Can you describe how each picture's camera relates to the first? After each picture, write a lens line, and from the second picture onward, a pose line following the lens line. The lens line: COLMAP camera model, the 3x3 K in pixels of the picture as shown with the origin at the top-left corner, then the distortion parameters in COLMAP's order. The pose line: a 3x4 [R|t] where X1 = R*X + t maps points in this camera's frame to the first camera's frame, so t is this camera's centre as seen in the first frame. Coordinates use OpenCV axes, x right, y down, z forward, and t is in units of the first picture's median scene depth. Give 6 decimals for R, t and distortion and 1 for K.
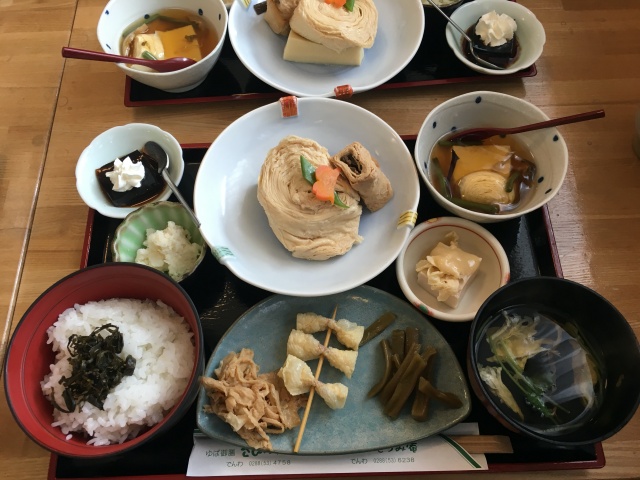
lens RADIAL K [[543.2, 0, 320.0], [0, 543.2, 240.0], [0, 0, 1]] dist [0.037247, 0.000105]
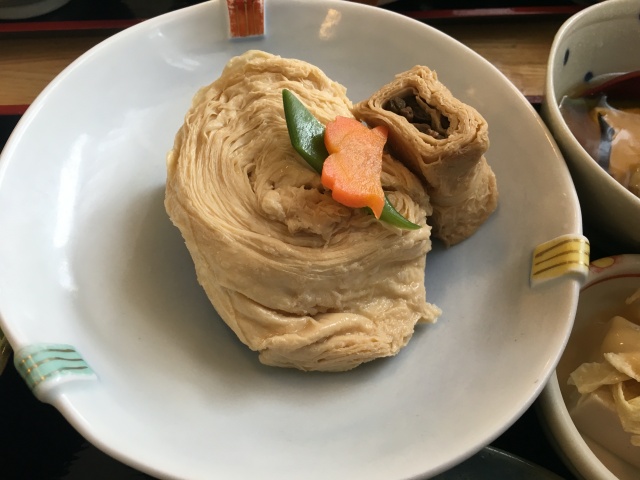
lens RADIAL K [[543.2, 0, 320.0], [0, 543.2, 240.0], [0, 0, 1]] dist [0.037247, 0.000105]
pose [[0.992843, -0.006332, 0.119256, -0.054539], [0.021092, 0.992192, -0.122922, -0.007141], [-0.117546, 0.124557, 0.985225, 0.627791]]
